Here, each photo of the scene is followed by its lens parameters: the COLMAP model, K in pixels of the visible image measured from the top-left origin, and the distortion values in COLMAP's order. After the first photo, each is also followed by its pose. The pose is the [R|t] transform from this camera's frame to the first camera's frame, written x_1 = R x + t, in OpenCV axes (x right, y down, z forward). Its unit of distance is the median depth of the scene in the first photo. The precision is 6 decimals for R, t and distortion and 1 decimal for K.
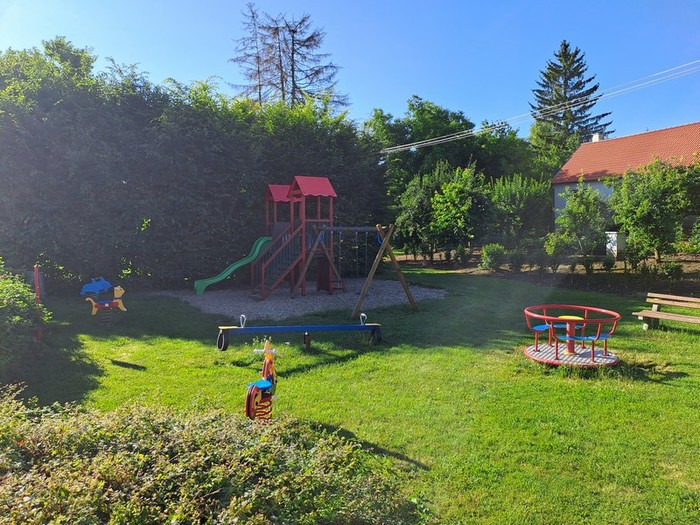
lens RADIAL K [[581.5, 0, 352.7], [0, 581.5, 258.9], [0, 0, 1]] dist [0.082164, -0.003645]
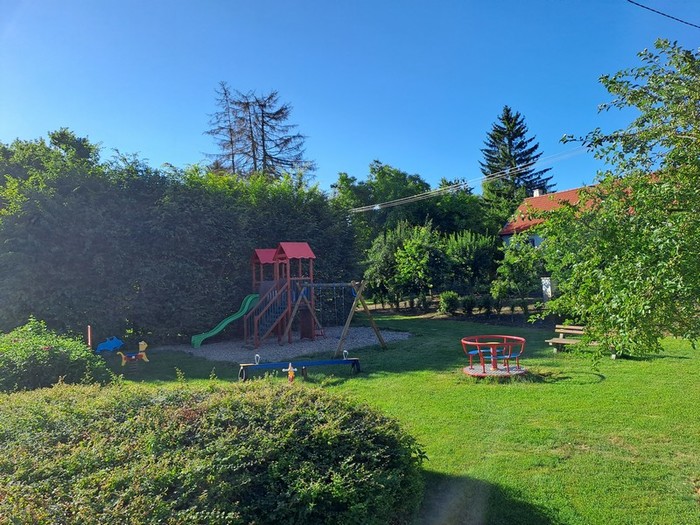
lens RADIAL K [[581.5, 0, 352.7], [0, 581.5, 258.9], [0, 0, 1]] dist [0.082164, -0.003645]
pose [[0.997521, -0.040934, 0.057230, -0.014376], [0.045780, 0.995234, -0.086097, 0.000912], [-0.053433, 0.088504, 0.994642, -0.143534]]
